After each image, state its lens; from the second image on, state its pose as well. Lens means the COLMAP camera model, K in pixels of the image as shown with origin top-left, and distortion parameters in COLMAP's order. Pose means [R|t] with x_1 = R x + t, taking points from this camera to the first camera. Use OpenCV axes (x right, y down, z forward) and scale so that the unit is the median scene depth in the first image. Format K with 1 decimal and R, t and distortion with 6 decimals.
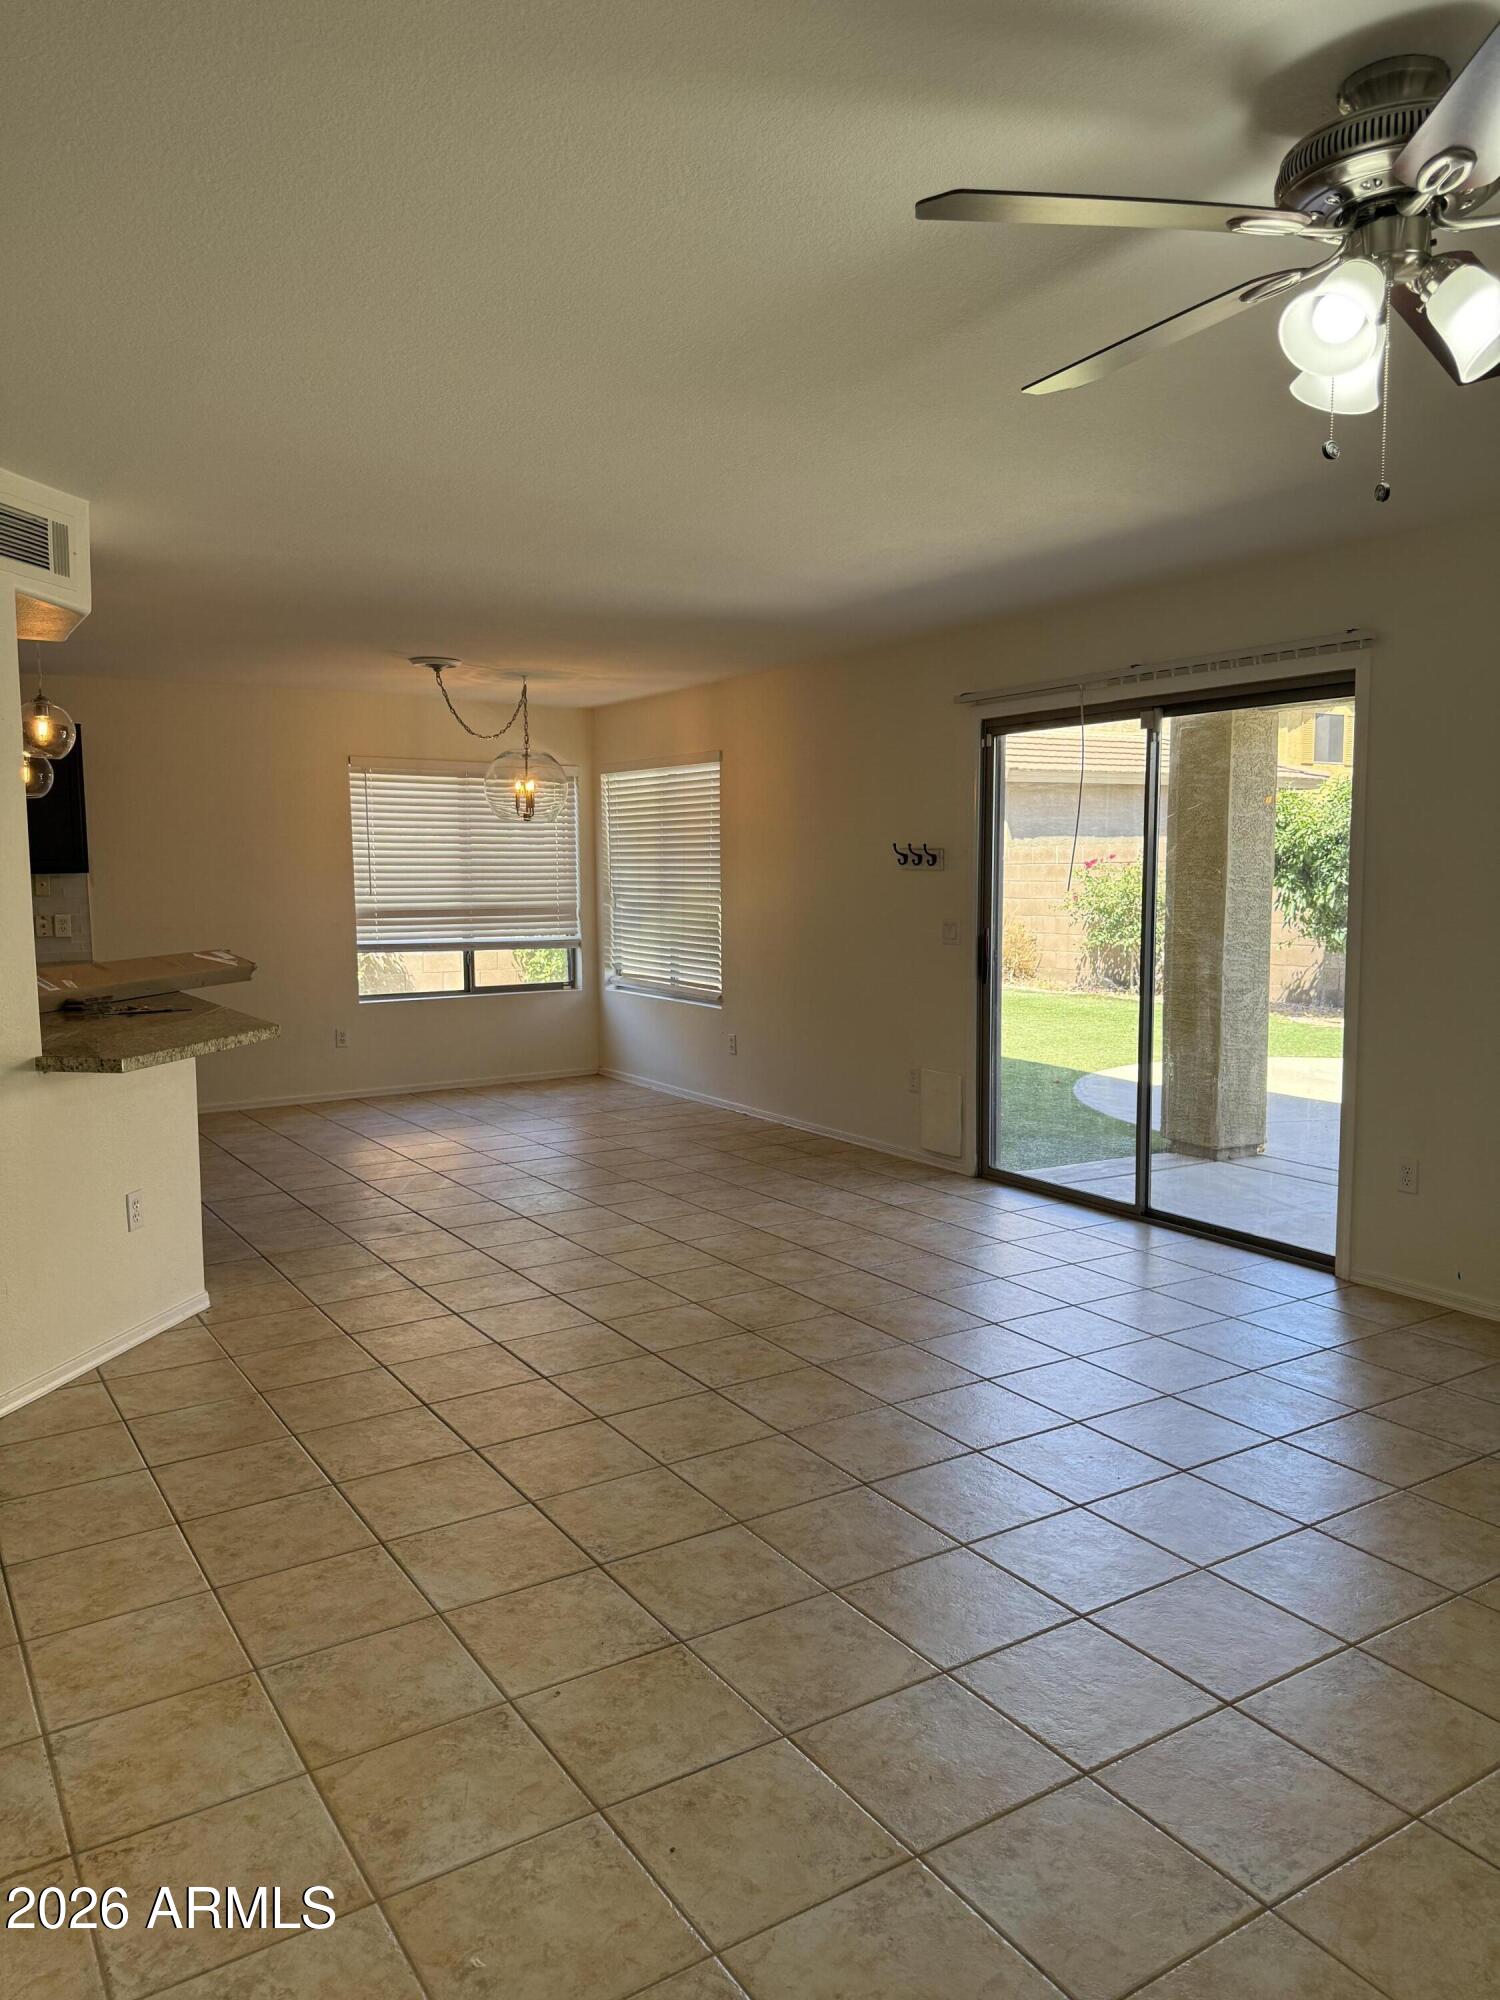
lens RADIAL K [[1422.0, 0, 750.0], [0, 1422.0, 1000.0], [0, 0, 1]] dist [0.025503, -0.001748]
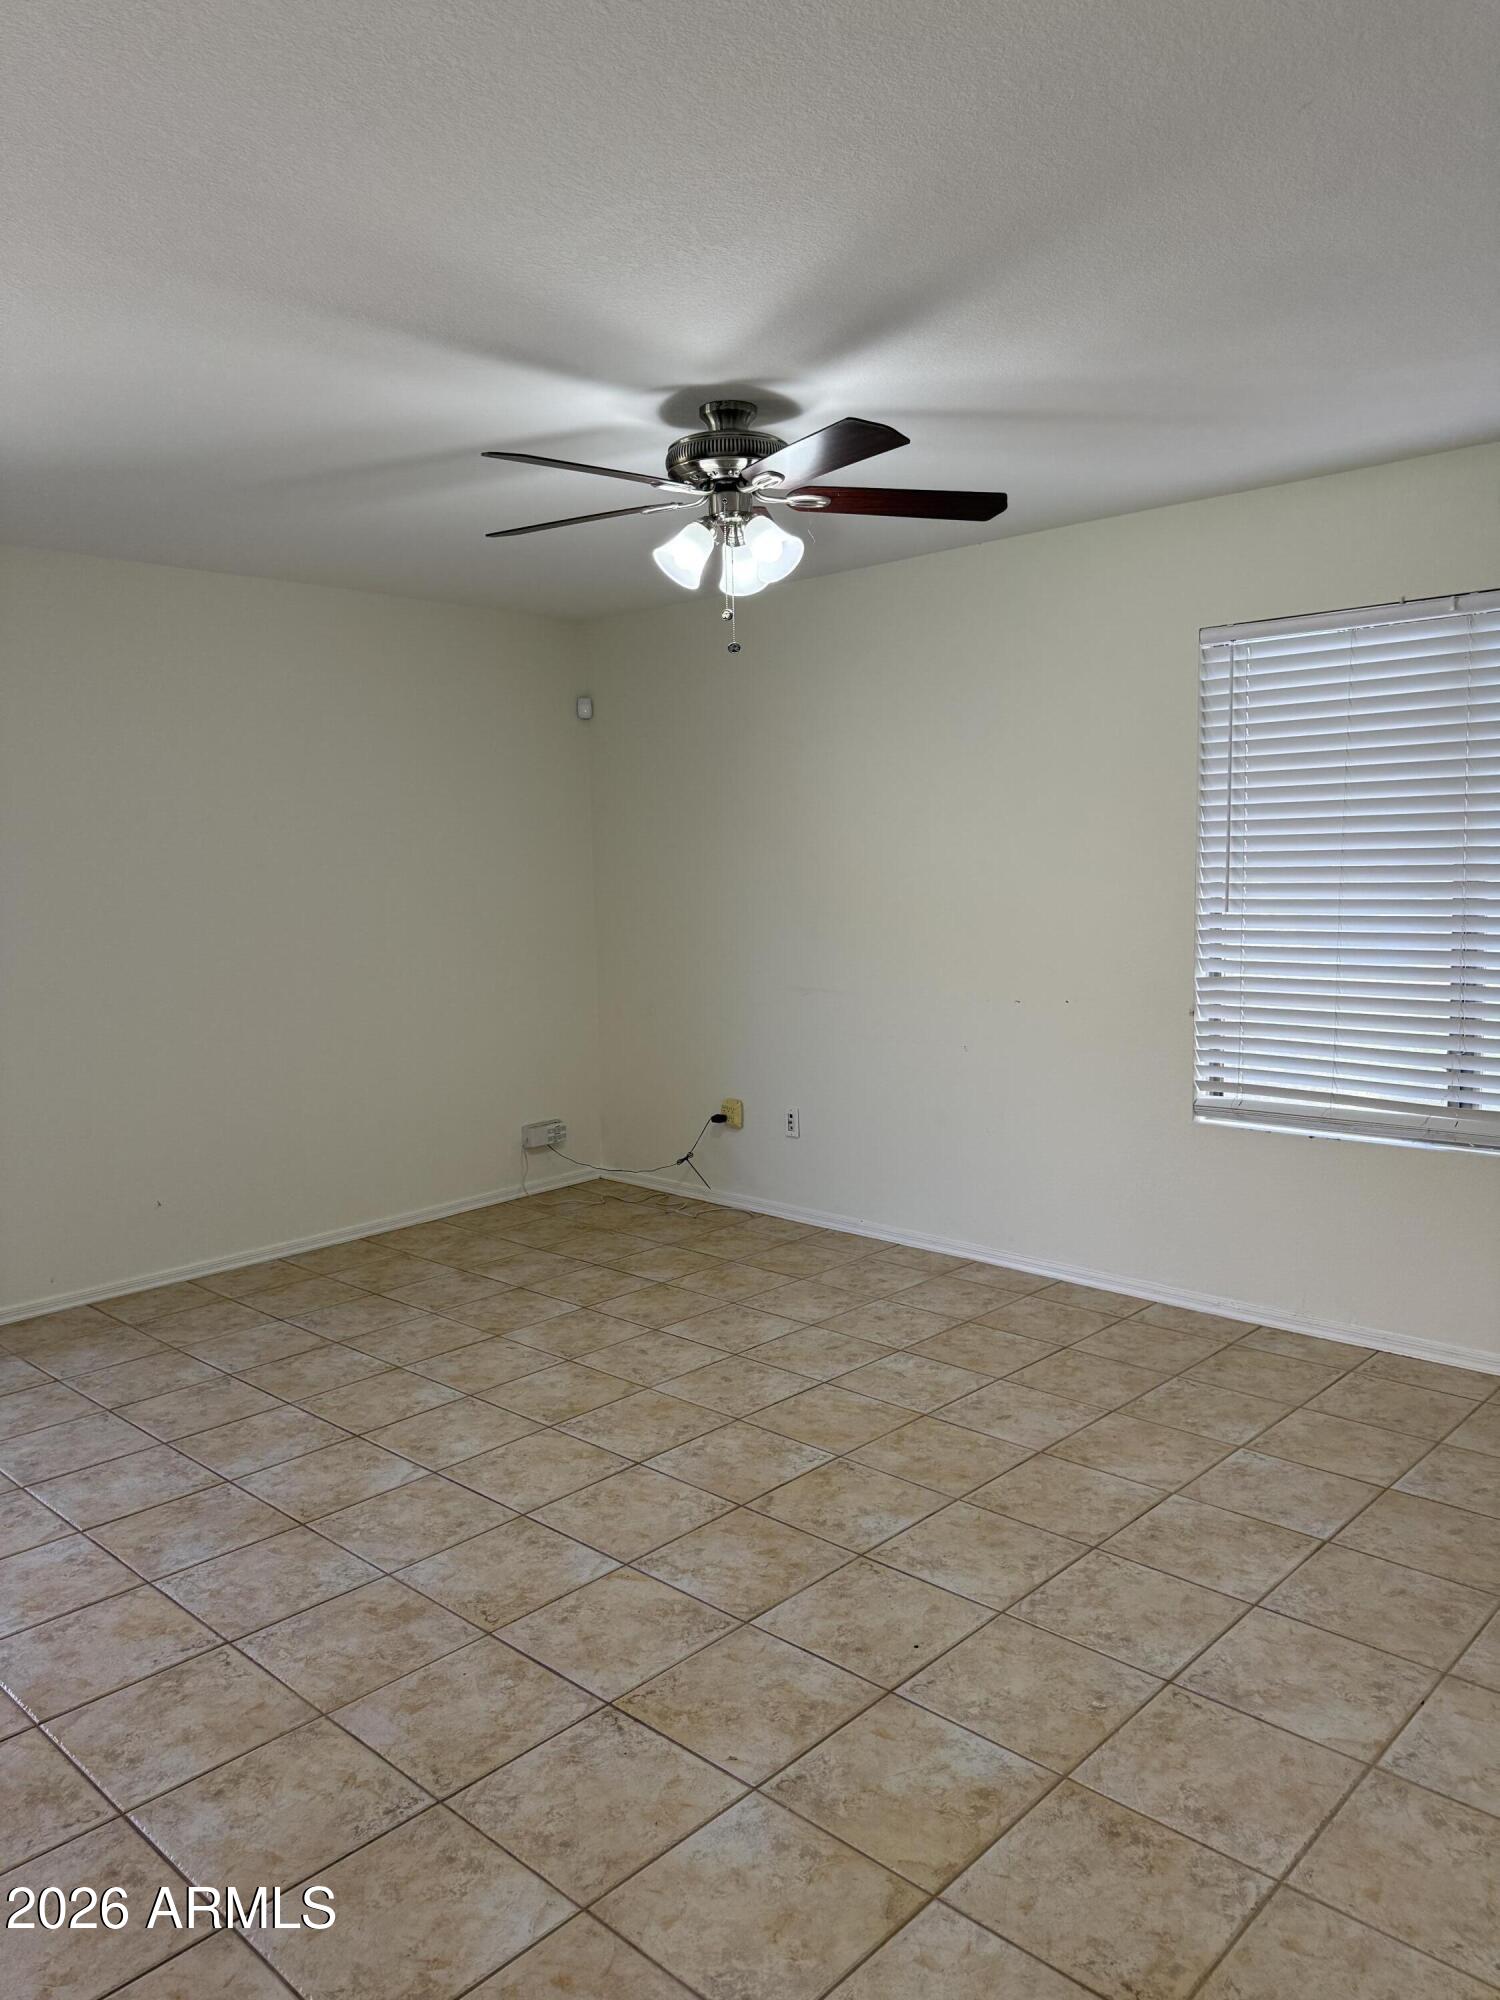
lens RADIAL K [[1432.6, 0, 750.0], [0, 1432.6, 1000.0], [0, 0, 1]] dist [0.055622, 0.002073]
pose [[-0.235362, -0.086421, 0.968058, -1.079002], [0.113480, 0.986783, 0.115683, -0.114966], [-0.965260, 0.137082, -0.222444, 1.212539]]
